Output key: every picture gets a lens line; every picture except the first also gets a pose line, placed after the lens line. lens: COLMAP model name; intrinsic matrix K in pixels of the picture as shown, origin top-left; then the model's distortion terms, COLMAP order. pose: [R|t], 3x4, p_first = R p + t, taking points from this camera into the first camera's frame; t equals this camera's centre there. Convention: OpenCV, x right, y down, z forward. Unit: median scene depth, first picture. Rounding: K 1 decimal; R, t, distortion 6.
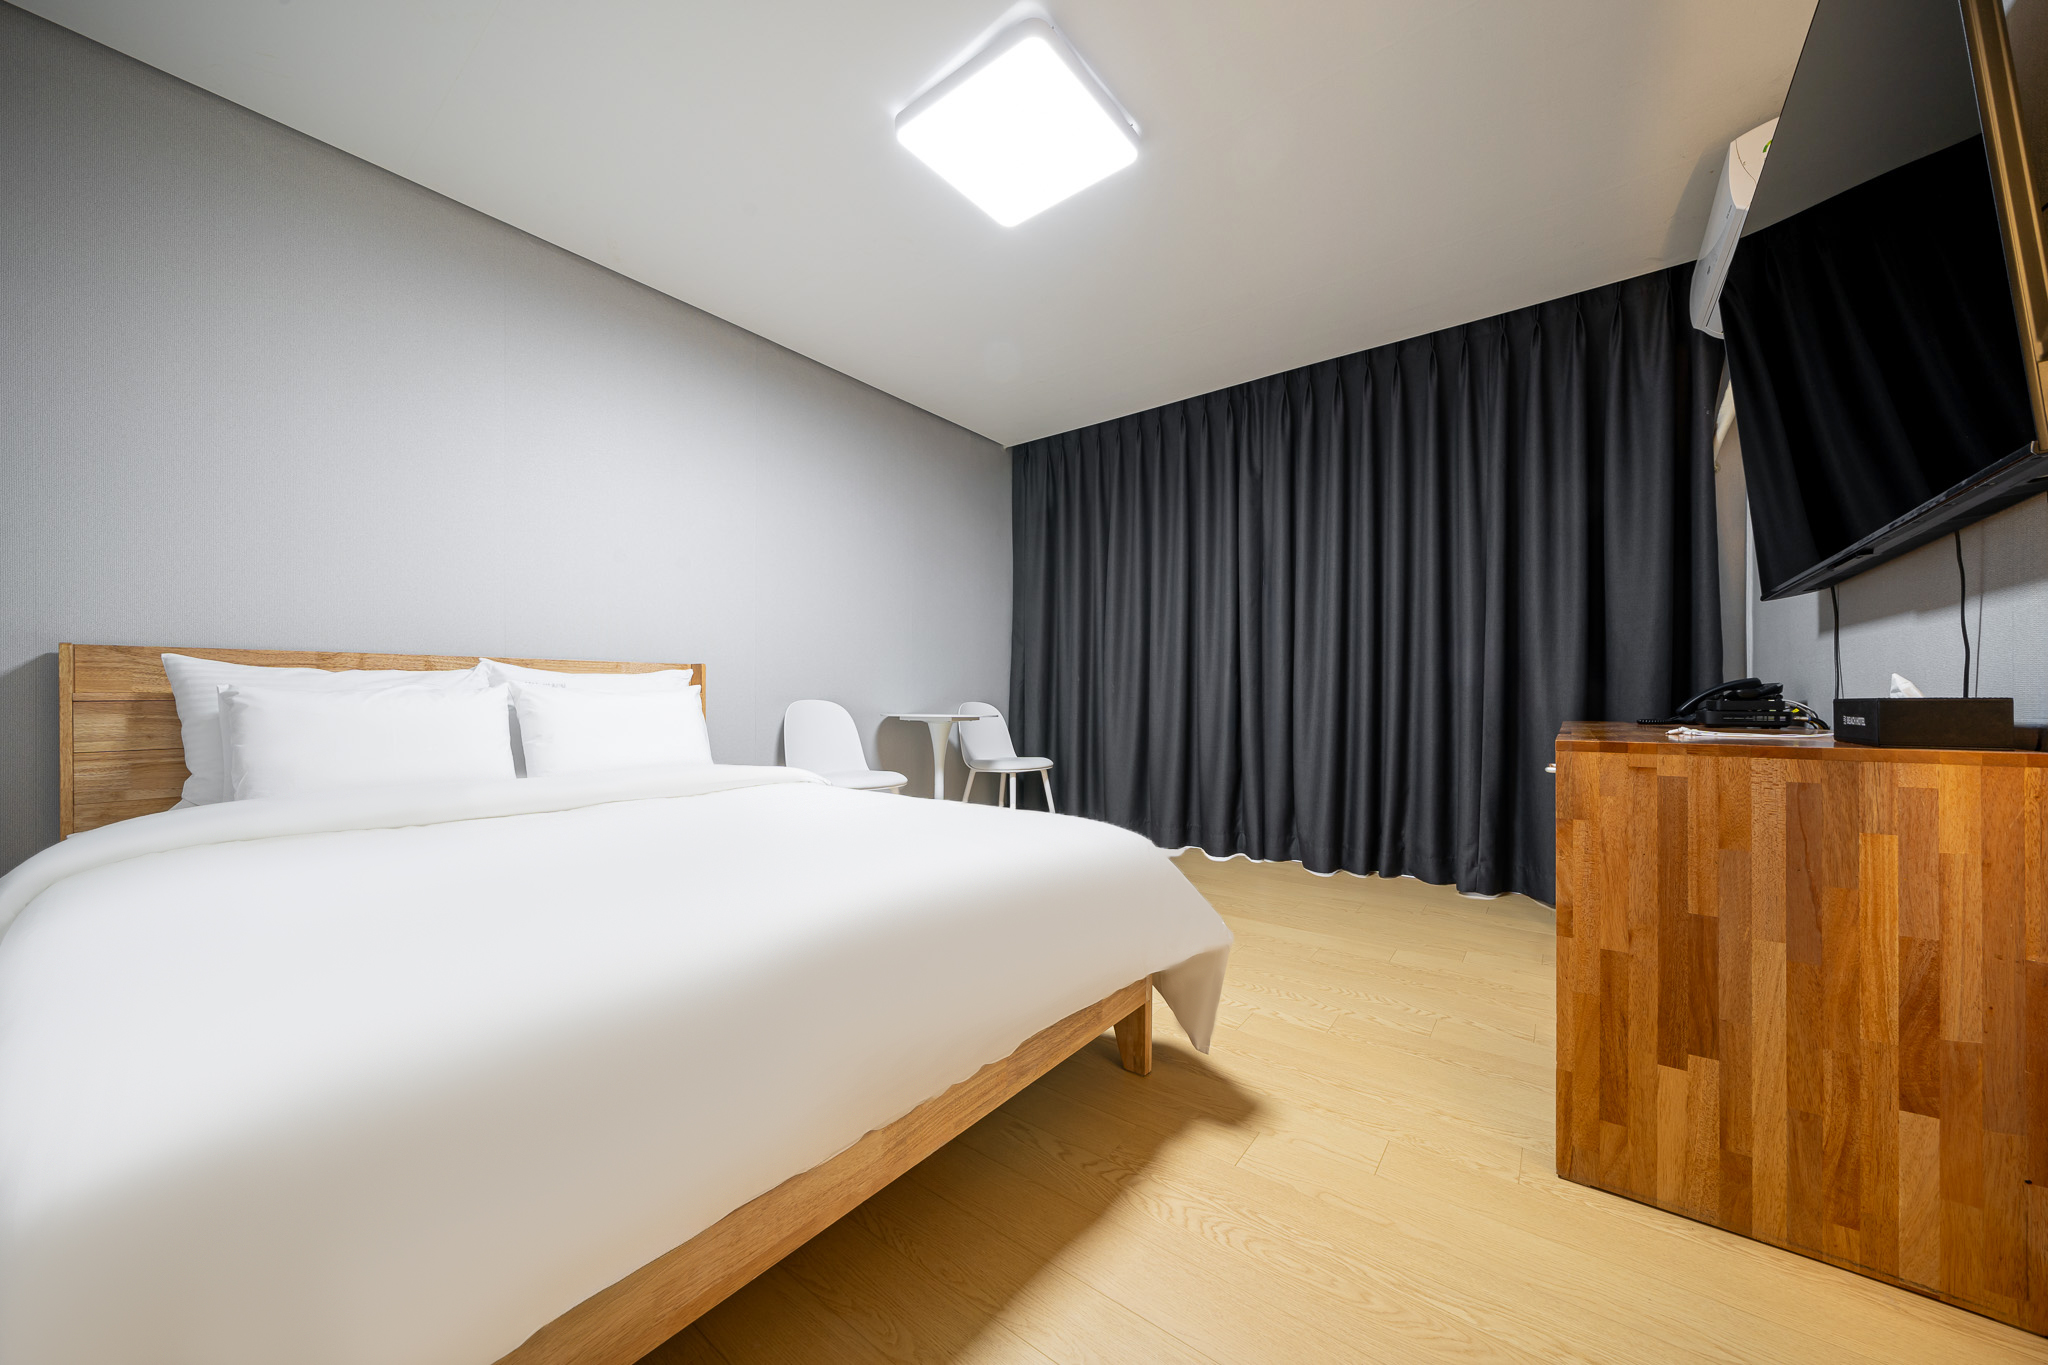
lens RADIAL K [[712.5, 0, 1013.0], [0, 712.5, 700.3], [0, 0, 1]] dist [0.020595, 0.000067]
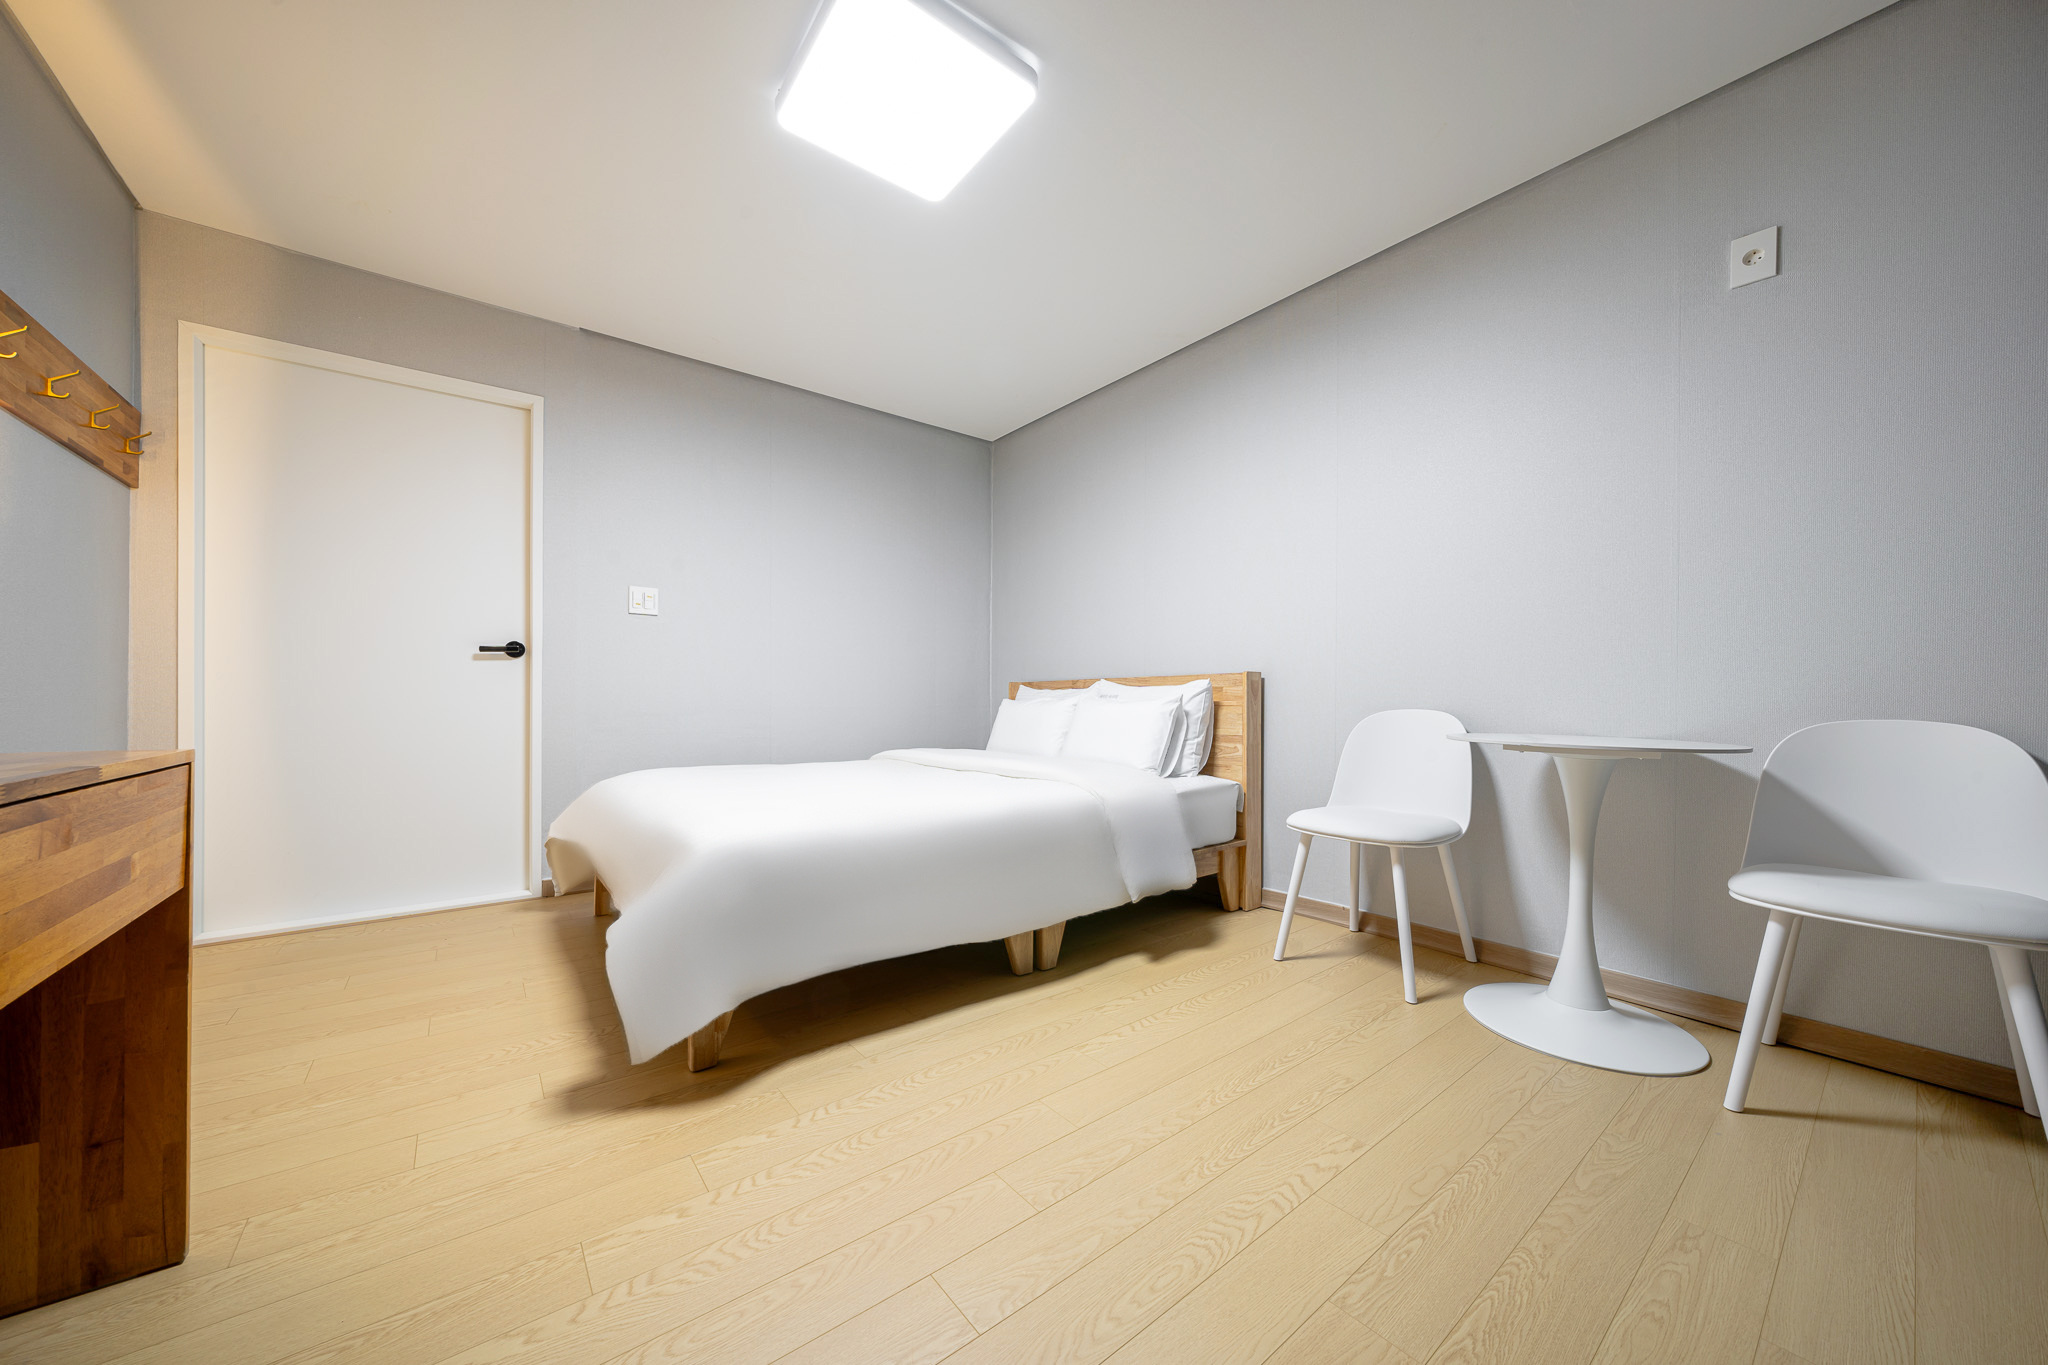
lens RADIAL K [[712.5, 0, 1013.0], [0, 712.5, 700.3], [0, 0, 1]] dist [0.020595, 0.000067]
pose [[-0.212691, -0.015158, -0.977002, 0.769645], [-0.014061, 0.999824, -0.012451, 0.004206], [0.977018, 0.011090, -0.212866, 1.170553]]
